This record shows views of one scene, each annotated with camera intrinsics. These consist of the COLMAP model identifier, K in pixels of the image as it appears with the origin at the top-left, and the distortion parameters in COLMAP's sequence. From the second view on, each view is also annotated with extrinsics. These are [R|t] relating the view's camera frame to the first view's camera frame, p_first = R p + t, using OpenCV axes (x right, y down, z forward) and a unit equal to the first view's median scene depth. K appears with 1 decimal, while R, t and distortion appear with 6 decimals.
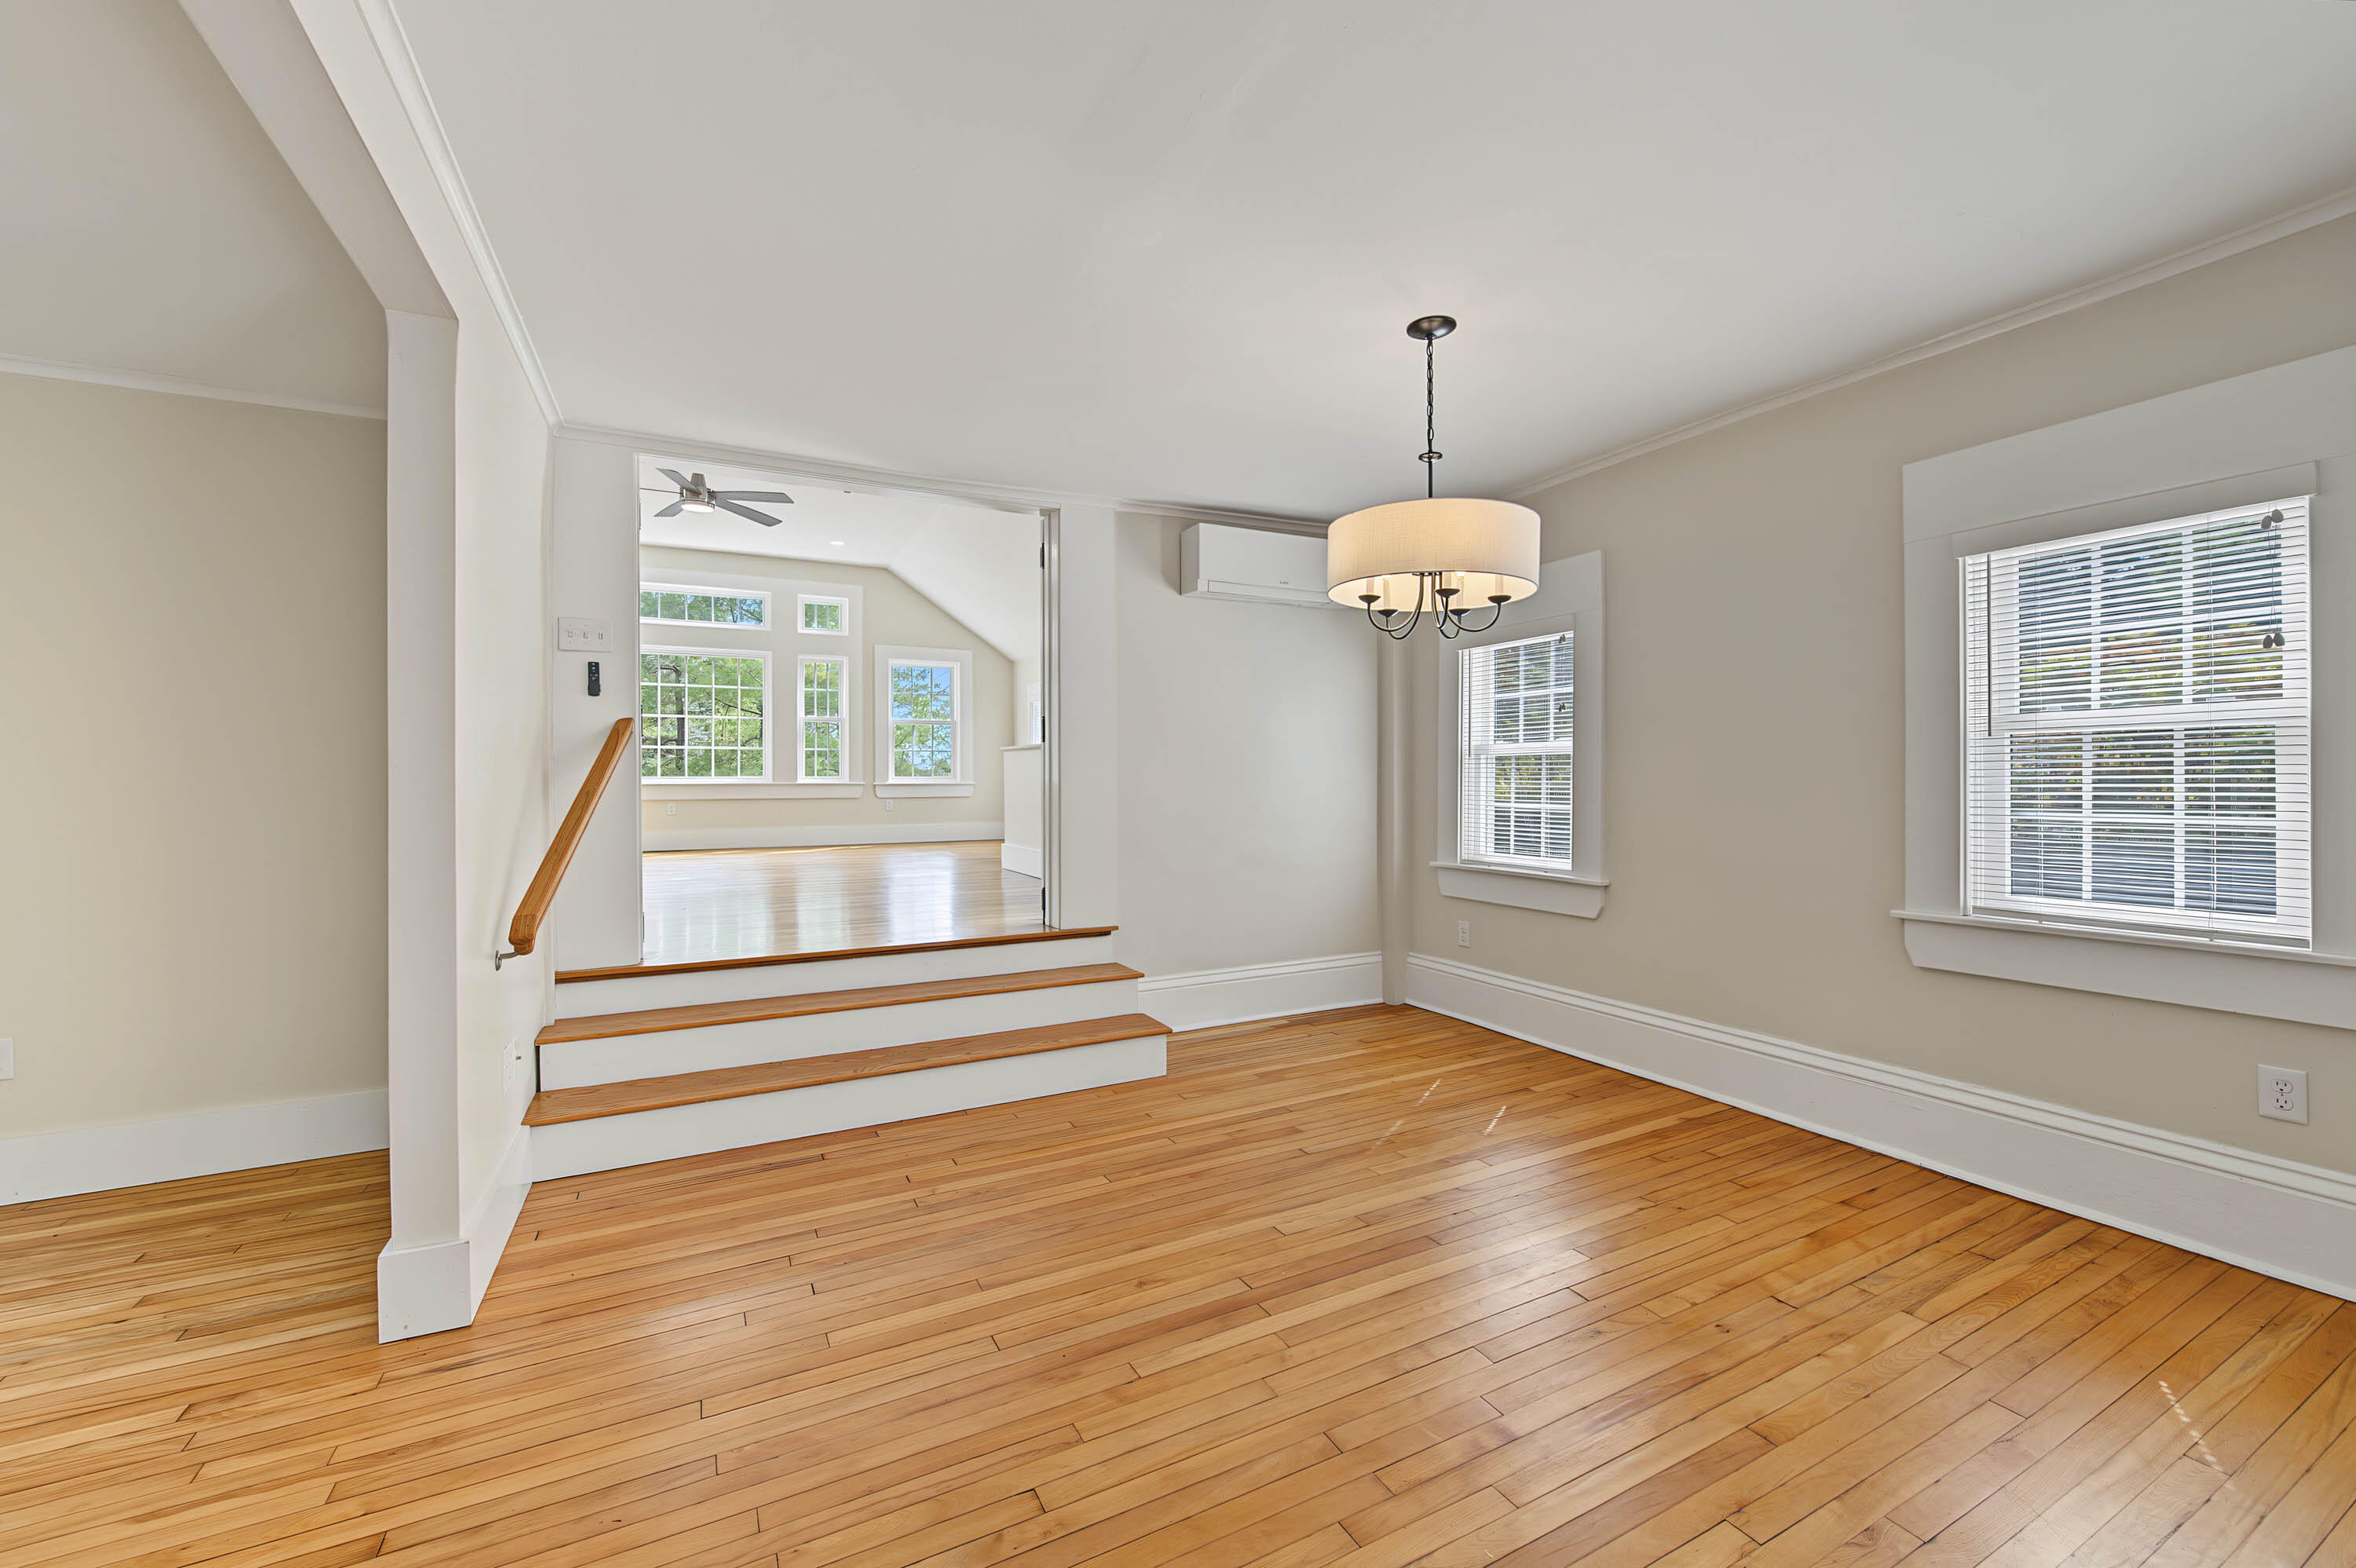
lens RADIAL K [[923.4, 0, 1184.4], [0, 923.4, 777.8], [0, 0, 1]] dist [0.001560, -0.002993]
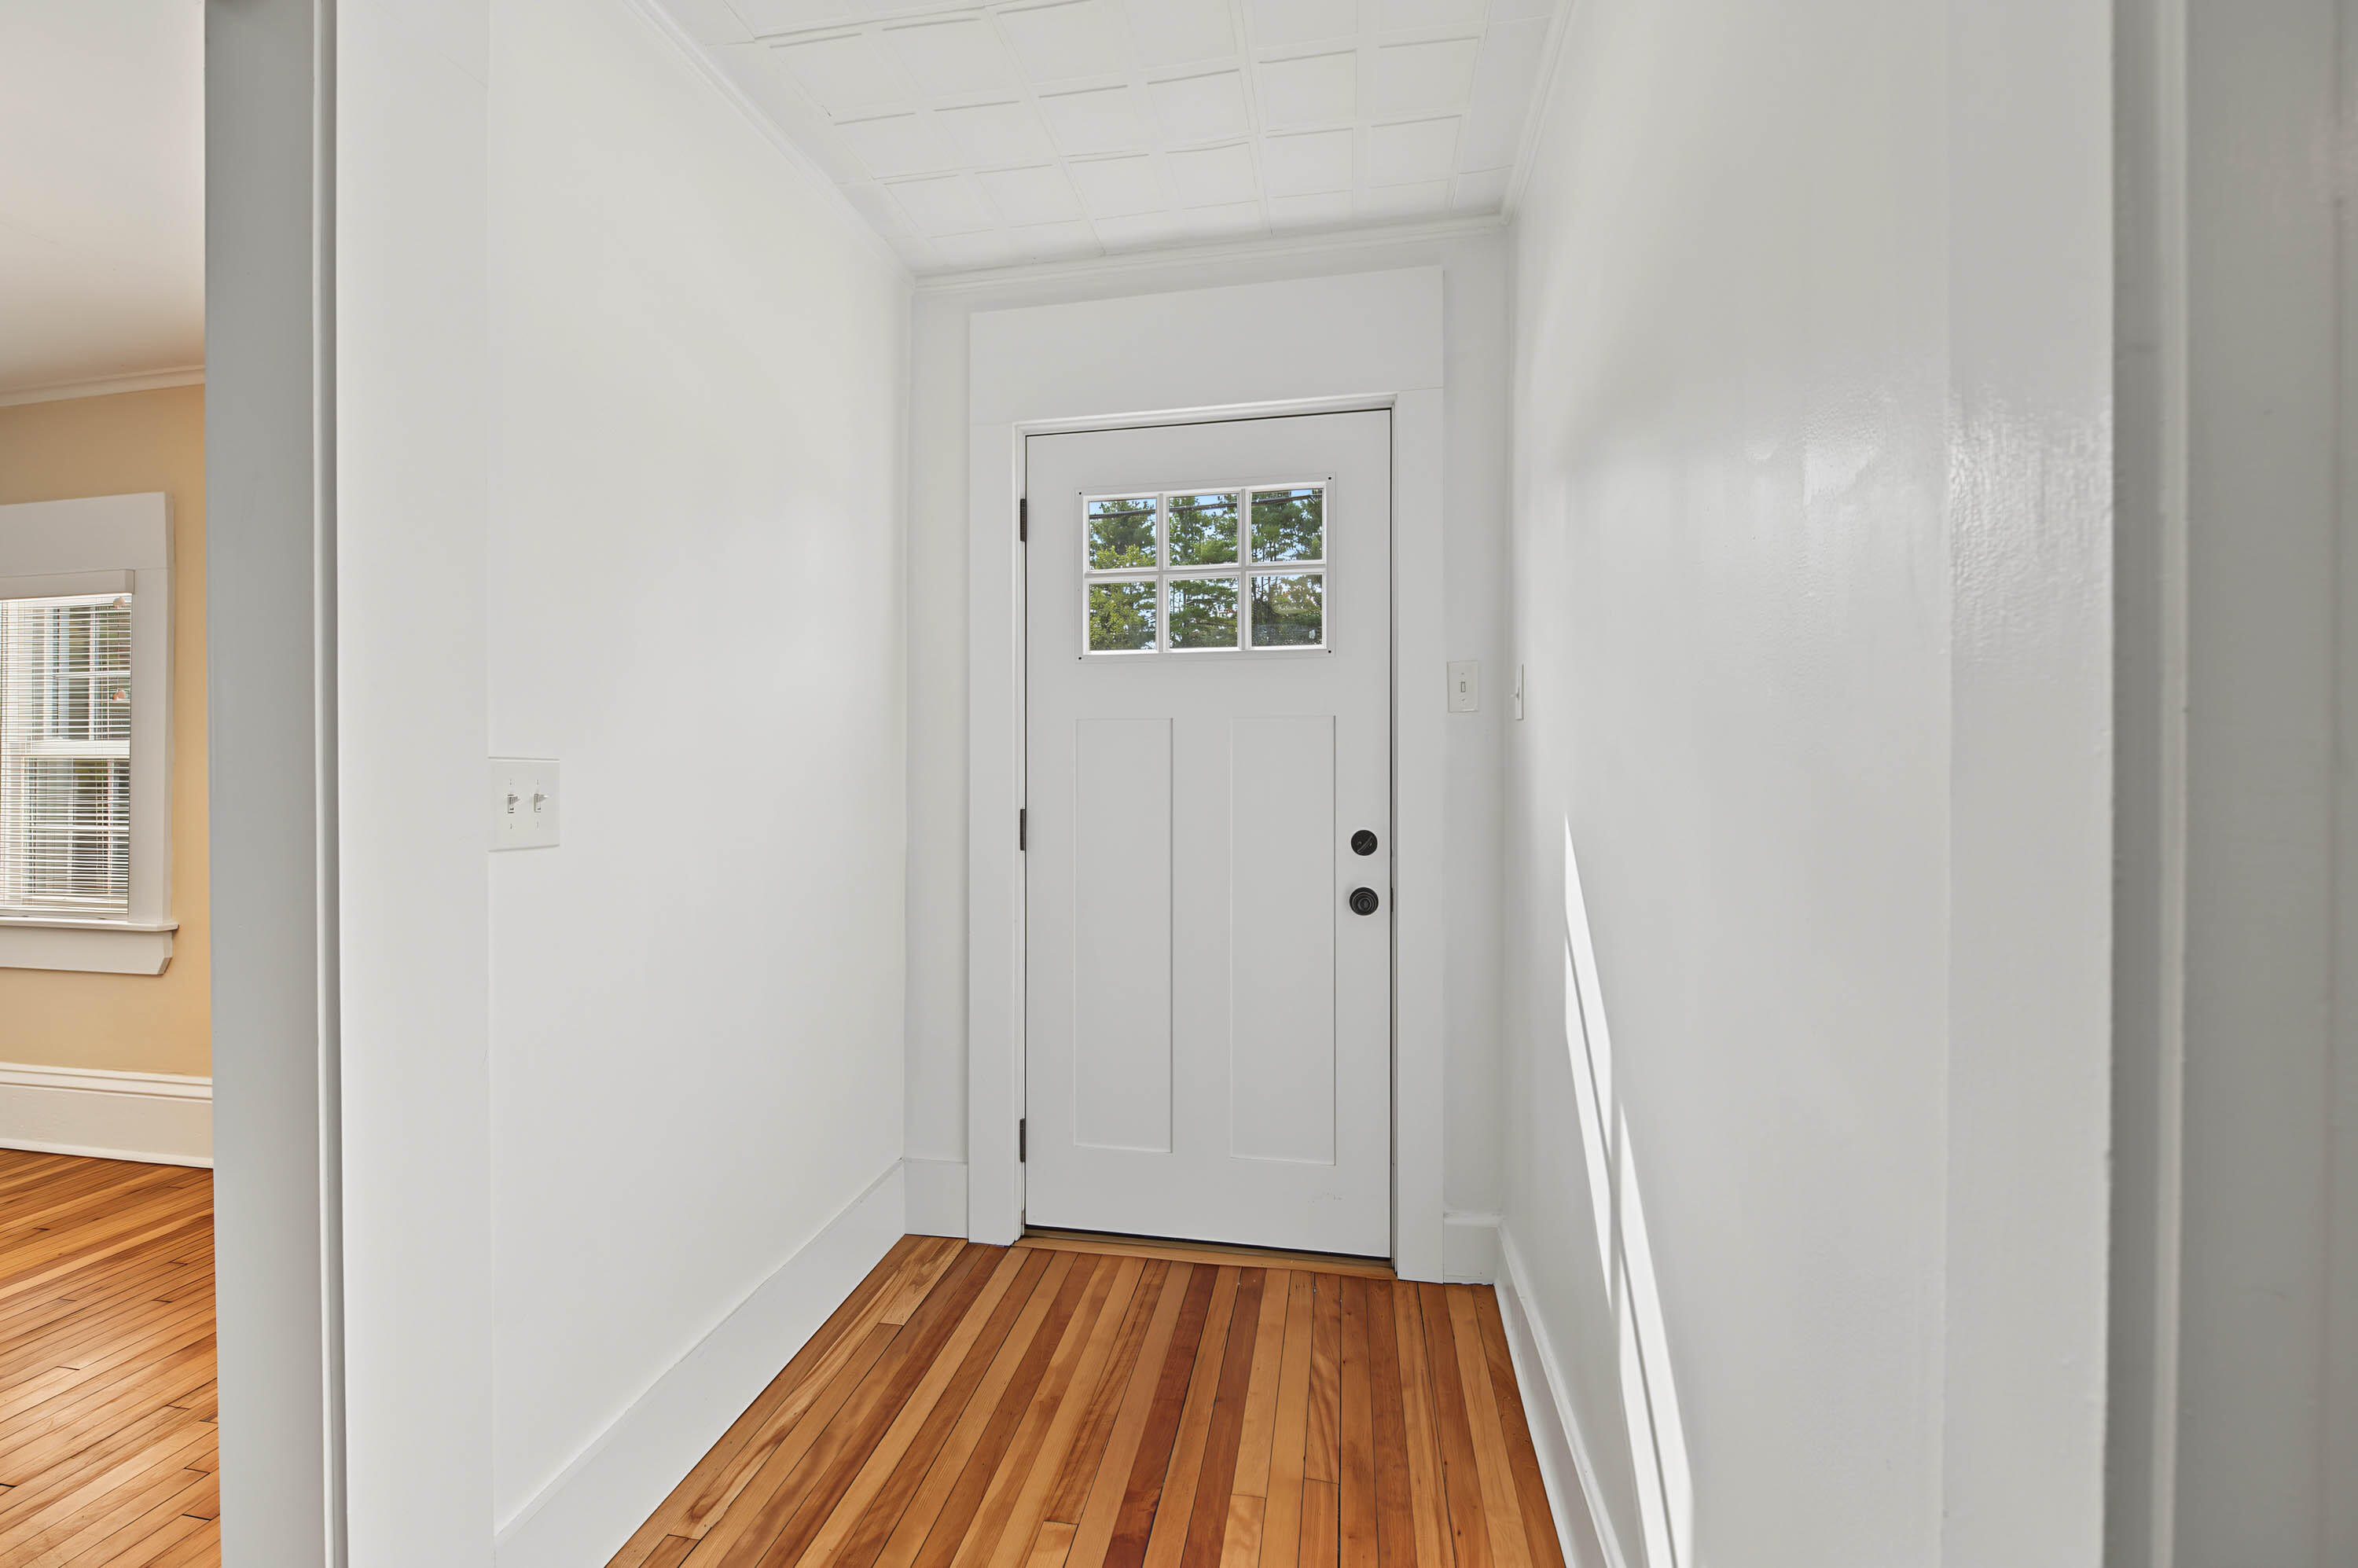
lens RADIAL K [[924.3, 0, 1185.4], [0, 924.3, 777.8], [0, 0, 1]] dist [0.001560, -0.002993]
pose [[0.608689, -0.010010, 0.793346, 0.412392], [0.001200, 0.999931, 0.011696, -0.020721], [-0.793408, -0.006167, 0.608659, -0.159325]]
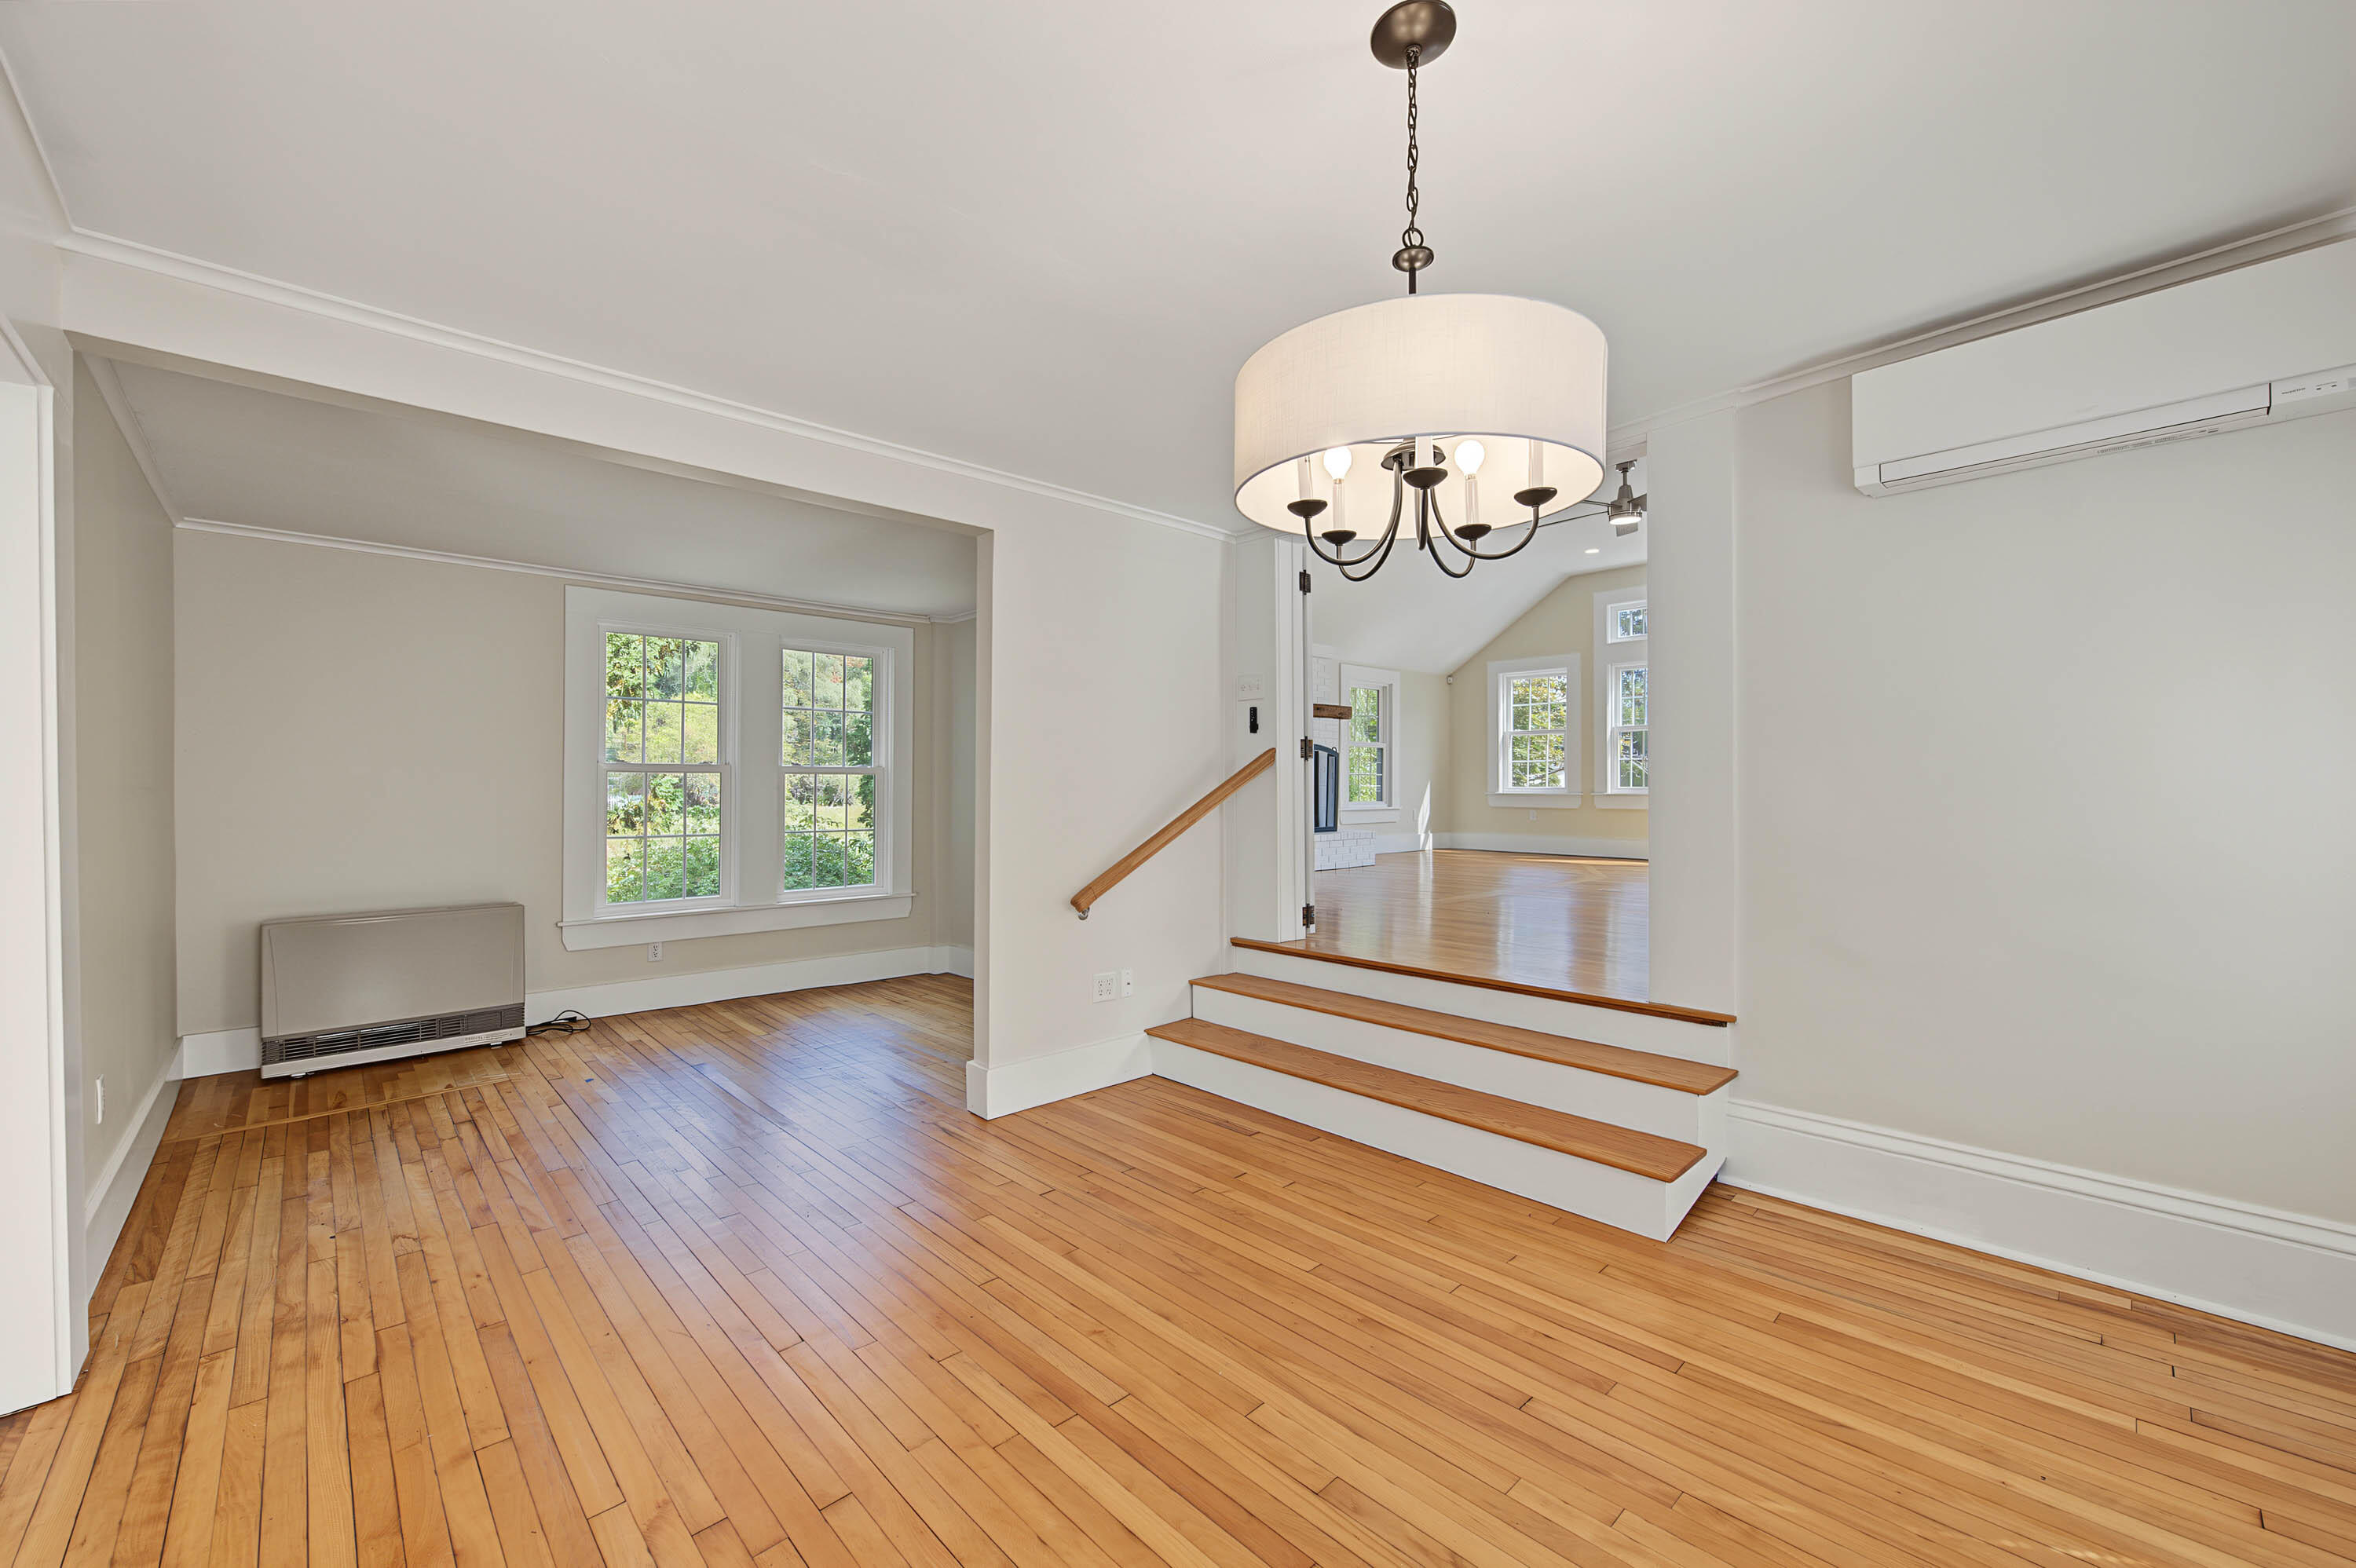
lens RADIAL K [[921.0, 0, 1191.0], [0, 921.0, 783.0], [0, 0, 1]] dist [-0.000257, -0.003879]
pose [[0.284362, -0.004355, -0.958707, 0.584742], [0.001950, 0.999990, -0.003964, -0.012284], [0.958715, -0.000743, 0.284367, 0.532848]]
